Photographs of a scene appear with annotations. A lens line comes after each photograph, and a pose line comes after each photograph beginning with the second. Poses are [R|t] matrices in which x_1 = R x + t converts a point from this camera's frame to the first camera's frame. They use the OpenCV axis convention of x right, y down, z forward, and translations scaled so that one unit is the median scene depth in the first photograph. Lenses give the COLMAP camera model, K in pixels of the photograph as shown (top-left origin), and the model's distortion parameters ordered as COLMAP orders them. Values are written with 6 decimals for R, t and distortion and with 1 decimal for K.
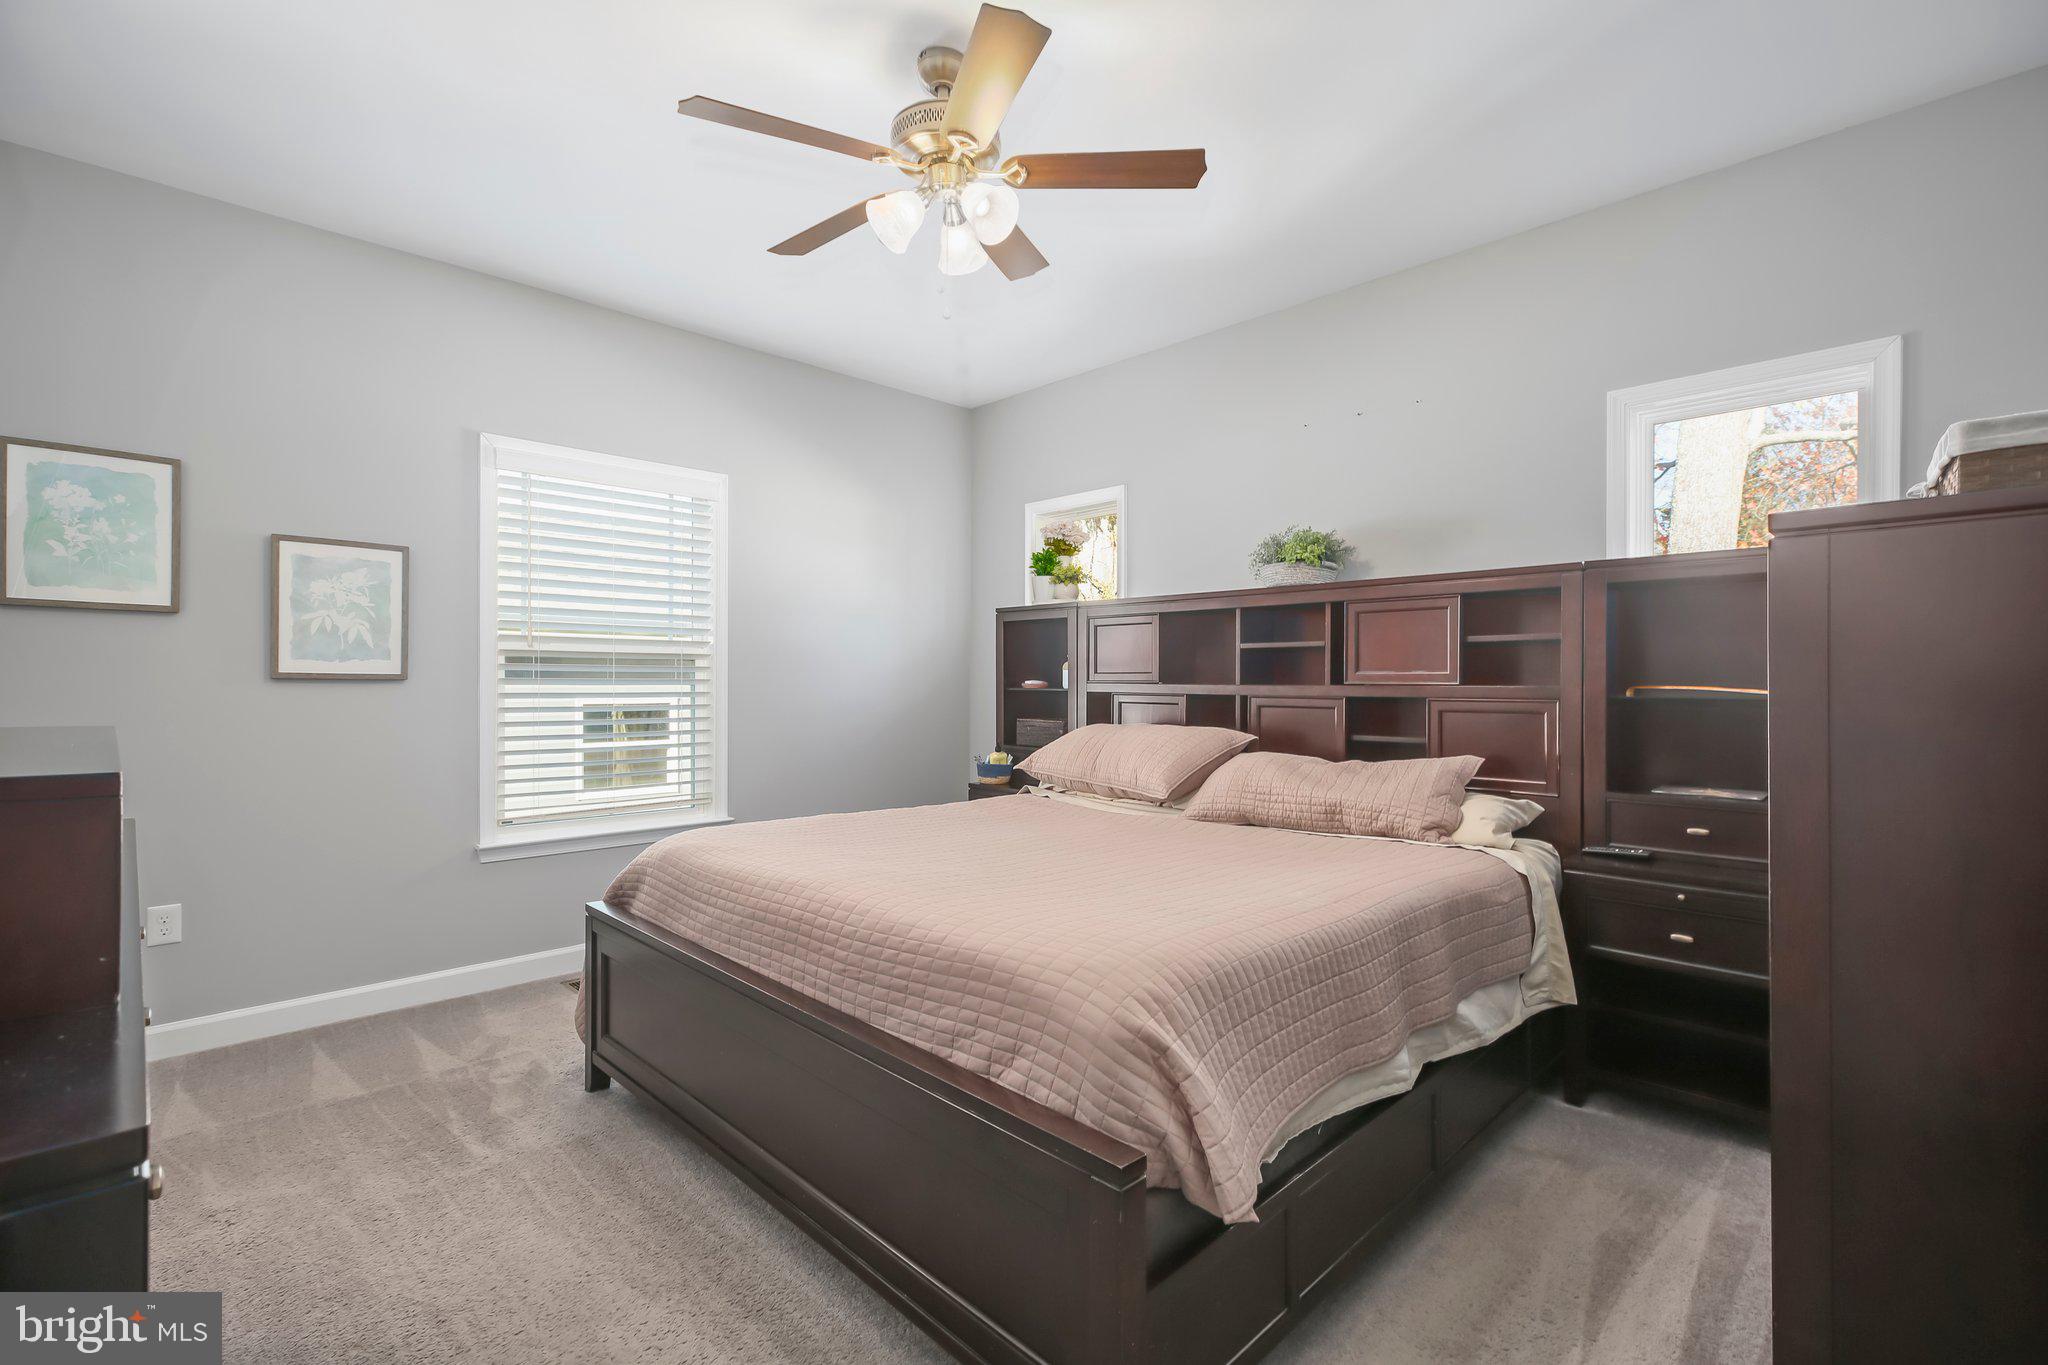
lens RADIAL K [[921.0, 0, 1031.1], [0, 921.0, 685.9], [0, 0, 1]] dist [0.003862, 0.000540]
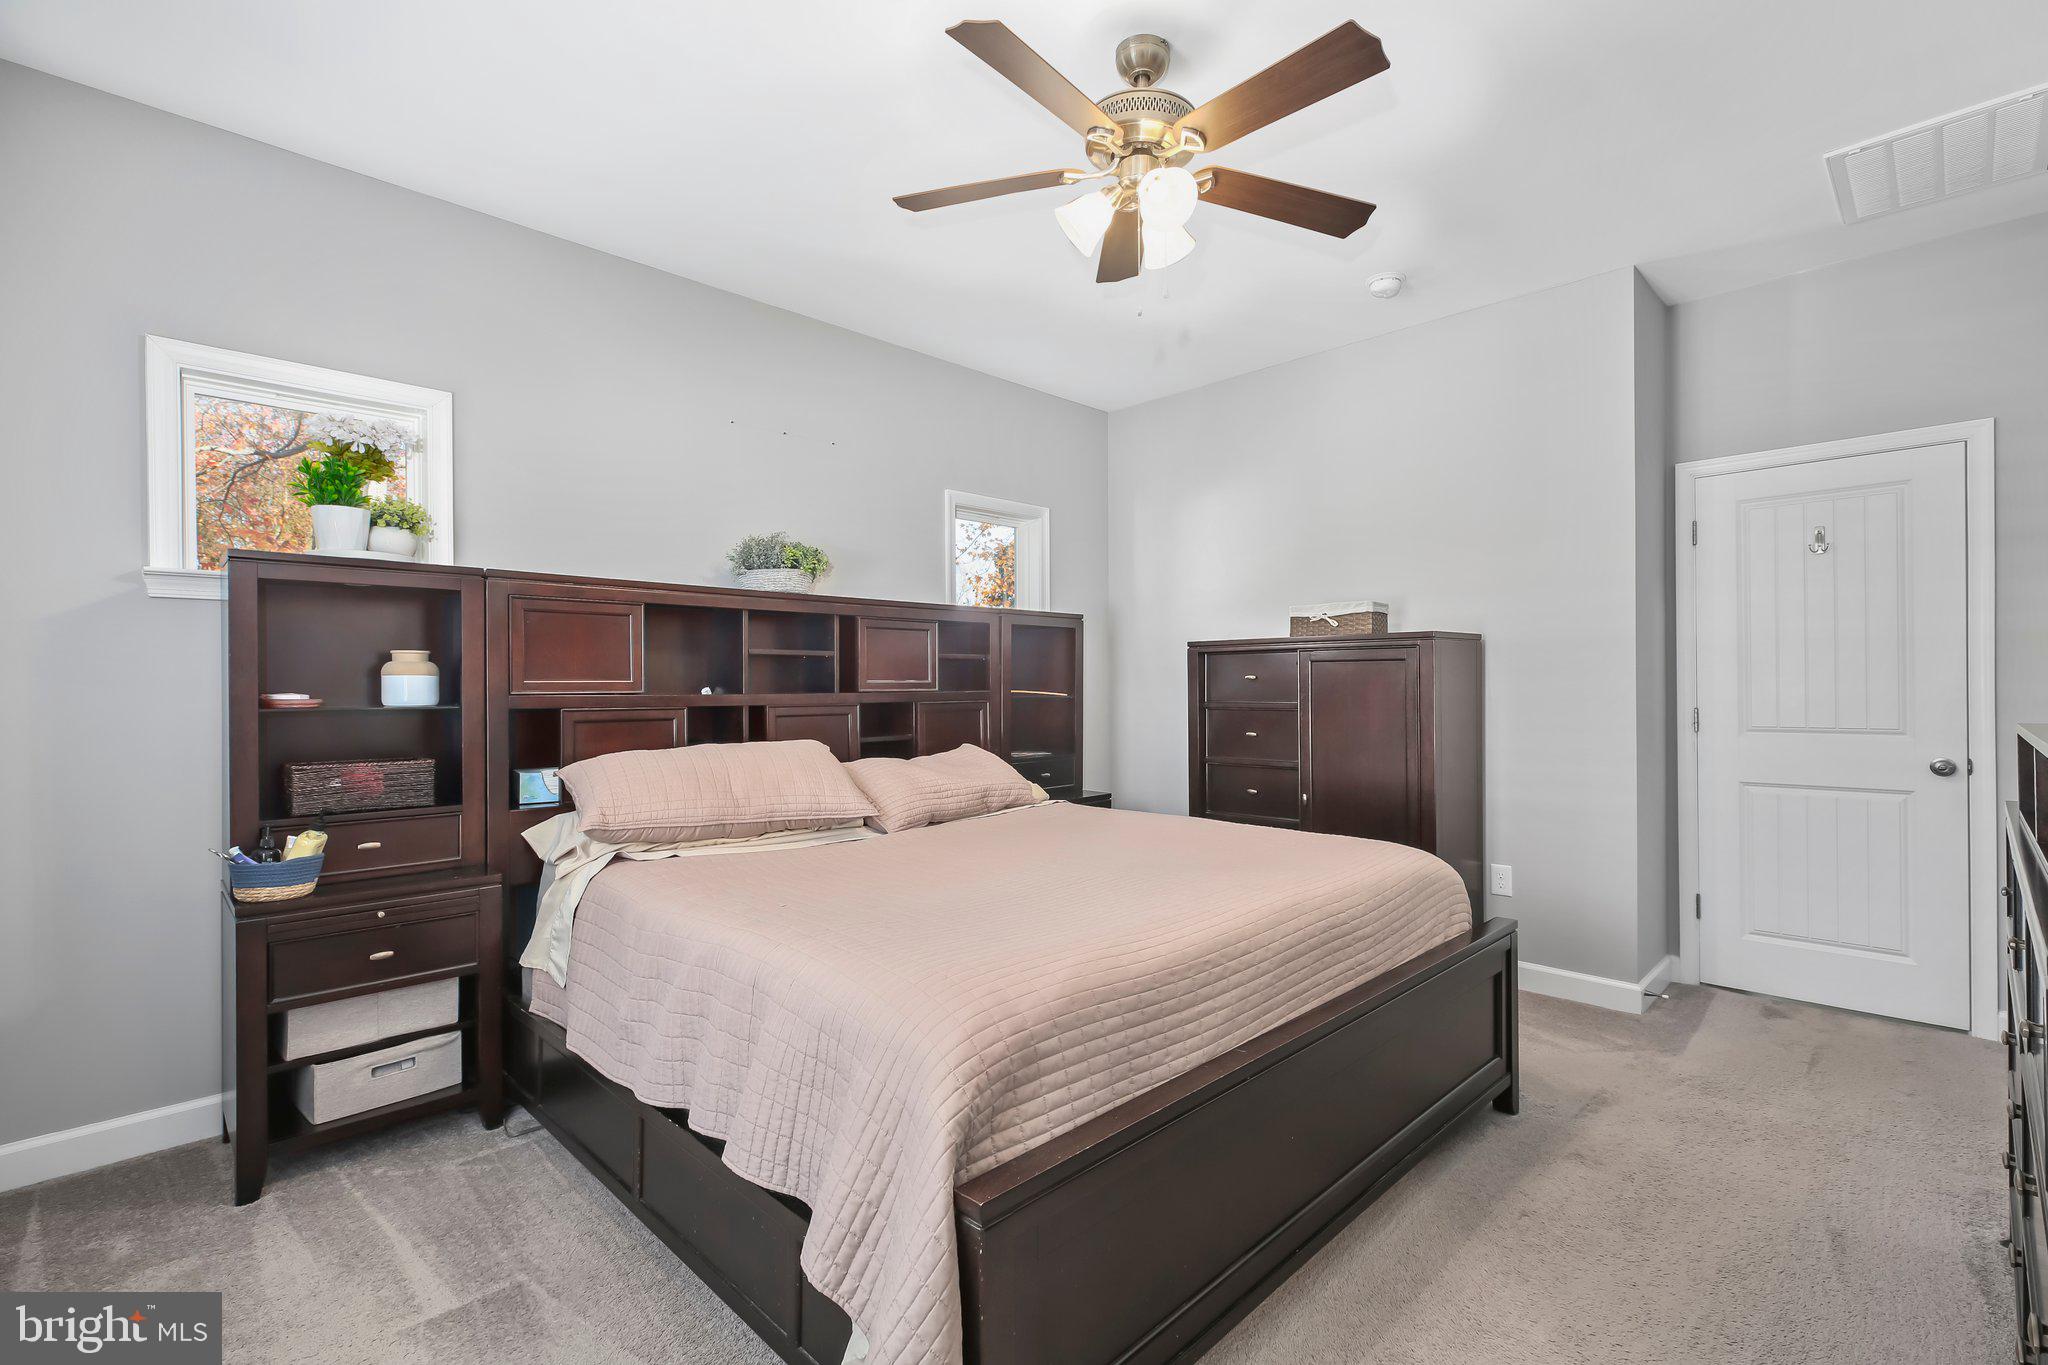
lens RADIAL K [[921.0, 0, 1031.1], [0, 921.0, 685.9], [0, 0, 1]] dist [0.003862, 0.000540]
pose [[-0.005110, -0.002893, 0.999983, -0.749293], [0.010242, 0.999943, 0.002945, -0.009945], [-0.999934, 0.010257, -0.005080, 0.792698]]
